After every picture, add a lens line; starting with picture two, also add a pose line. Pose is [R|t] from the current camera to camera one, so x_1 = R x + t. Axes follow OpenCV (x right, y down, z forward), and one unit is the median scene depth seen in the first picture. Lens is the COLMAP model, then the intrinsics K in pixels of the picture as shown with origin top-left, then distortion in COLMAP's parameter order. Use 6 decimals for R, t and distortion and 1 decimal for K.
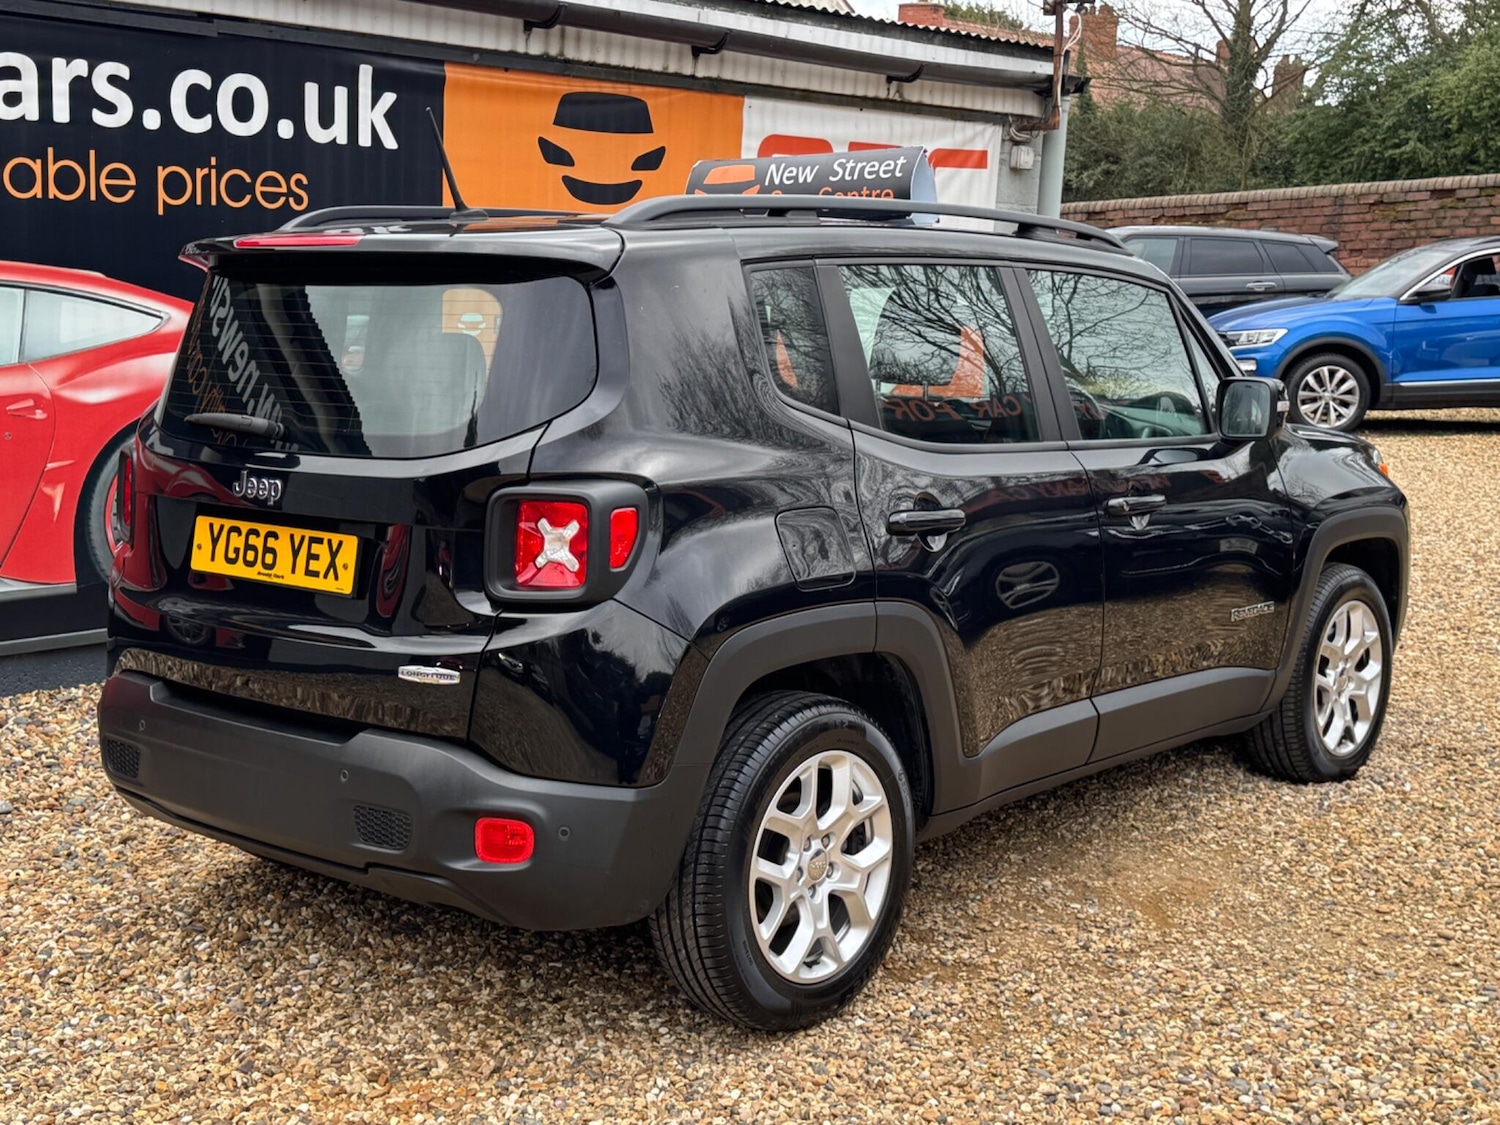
lens RADIAL K [[1918.9, 0, 751.8], [0, 1918.9, 585.6], [0, 0, 1]] dist [0.210026, -0.495428]
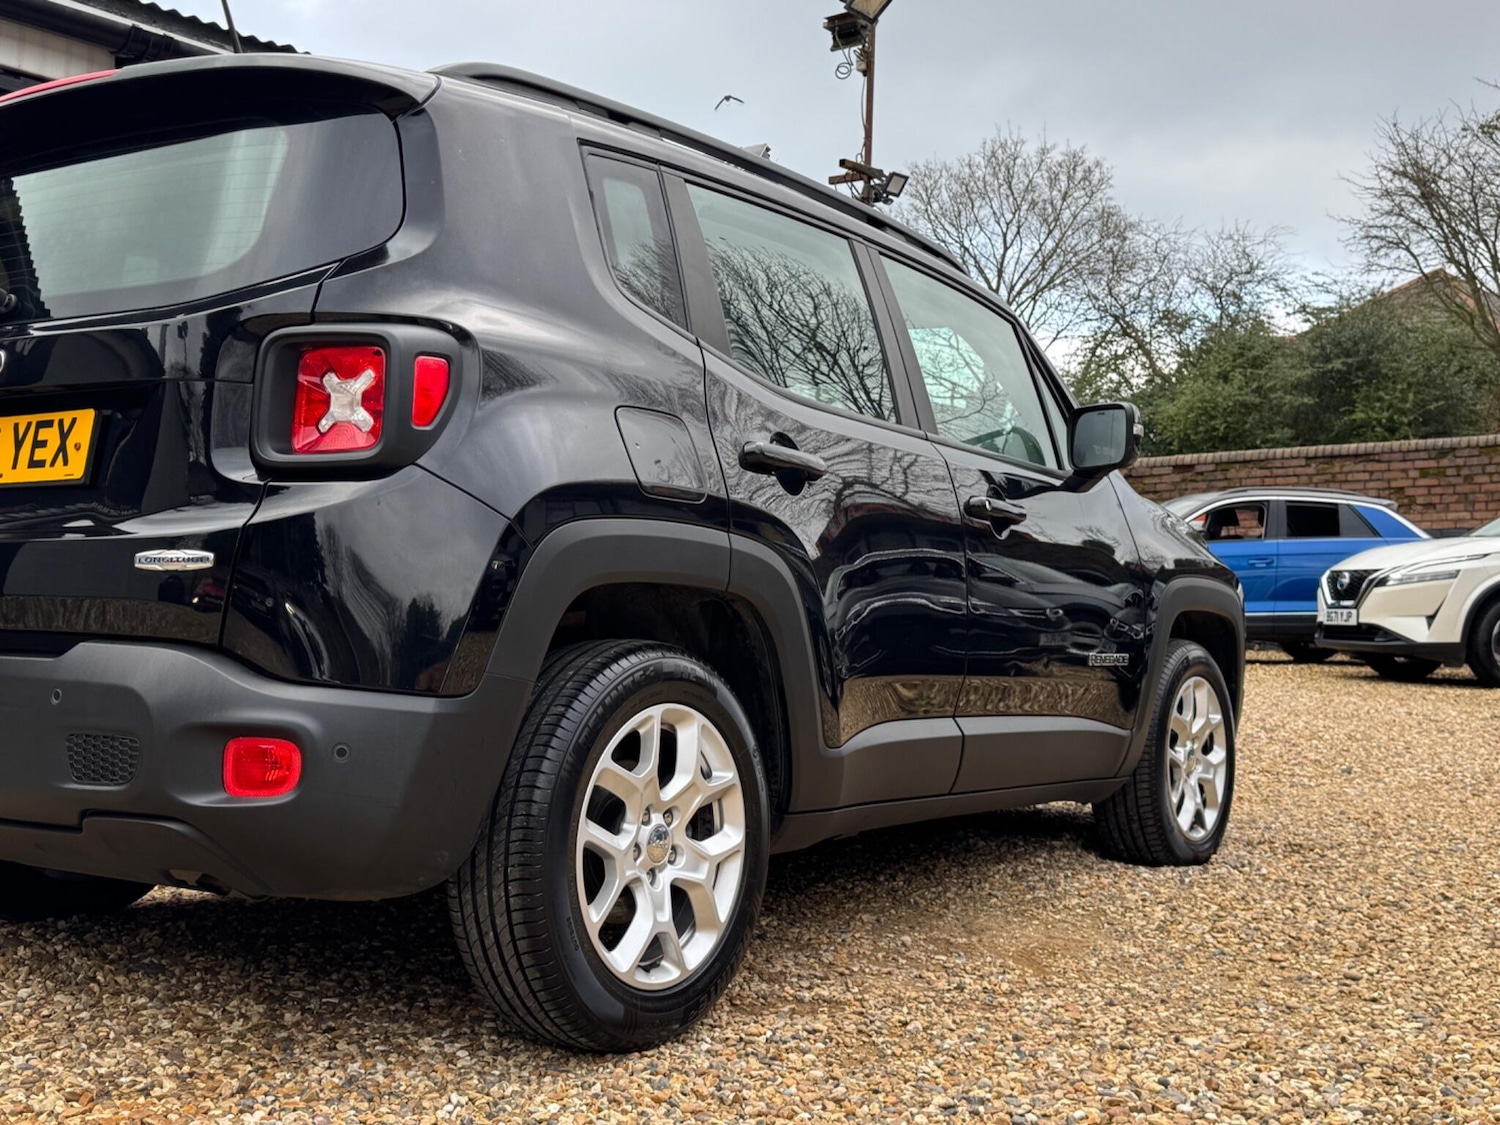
lens RADIAL K [[1712.5, 0, 740.1], [0, 1712.5, 580.6], [0, 0, 1]] dist [0.196352, -0.467899]
pose [[0.994724, 0.017791, 0.101033, -0.006361], [0.000020, 0.984813, -0.173620, 0.136214], [-0.102588, 0.172706, 0.979616, 0.214156]]
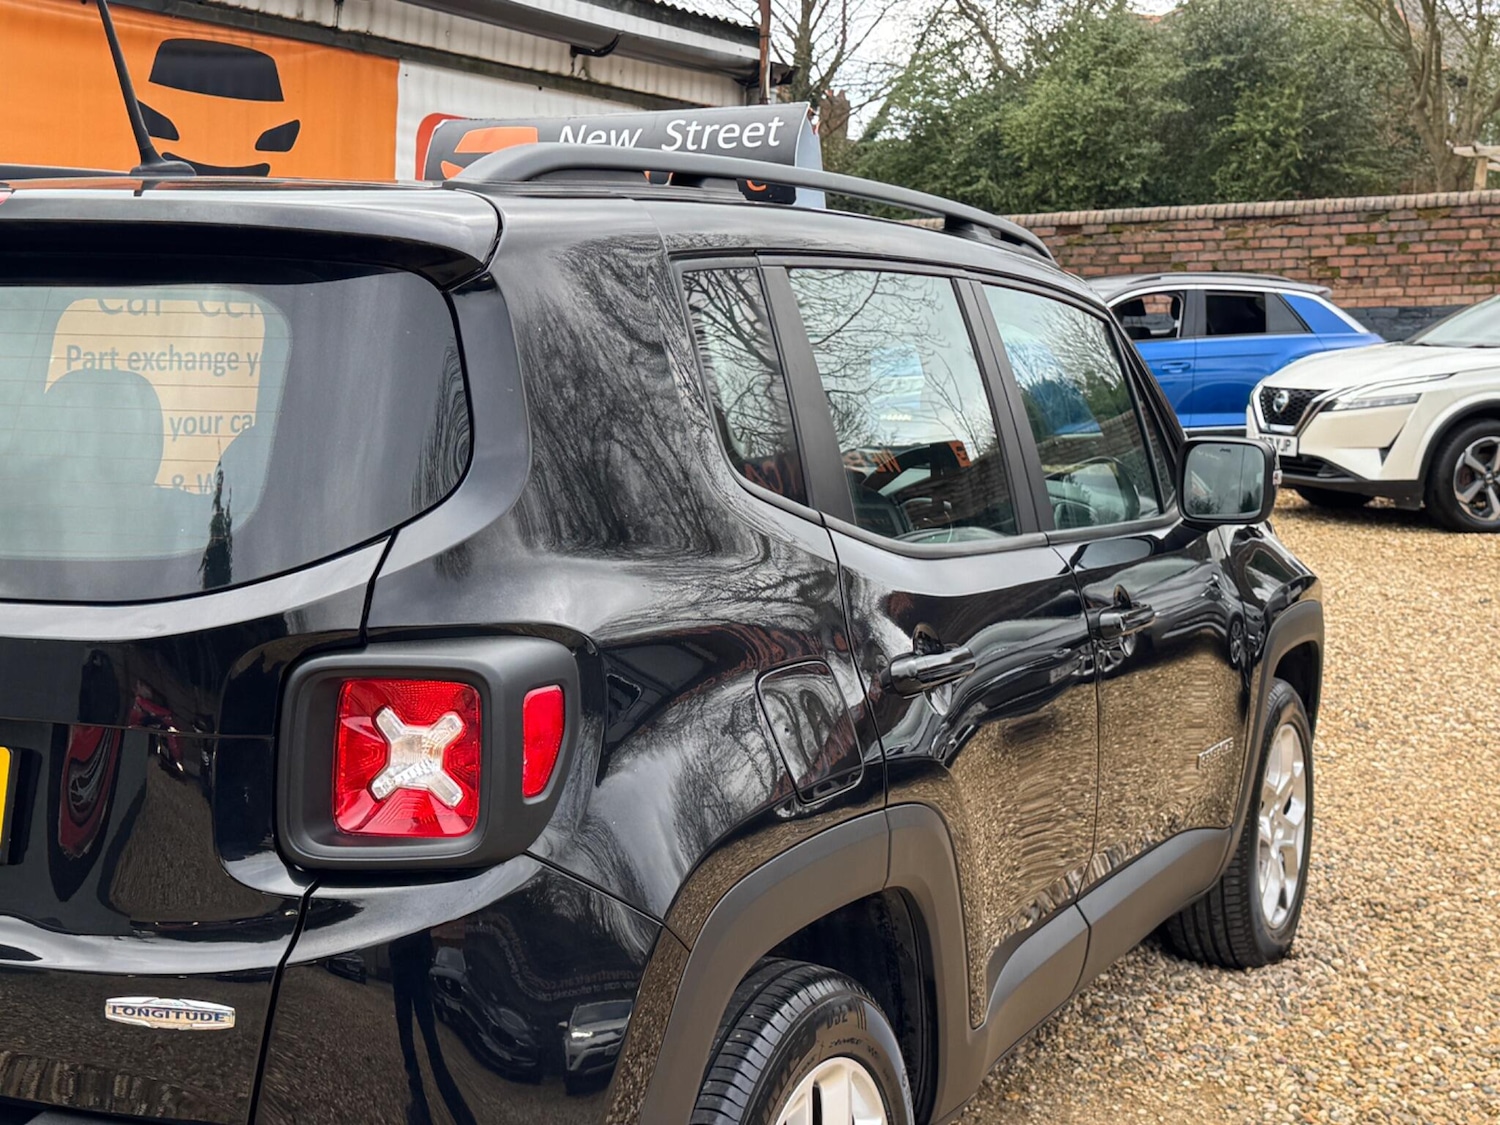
lens RADIAL K [[2068.6, 0, 748.8], [0, 2068.6, 584.6], [0, 0, 1]] dist [0.129561, -0.096410]
pose [[0.971569, -0.020492, 0.235870, -0.112030], [0.027333, 0.999294, -0.025770, -0.039705], [-0.235175, 0.031484, 0.971443, 0.306118]]
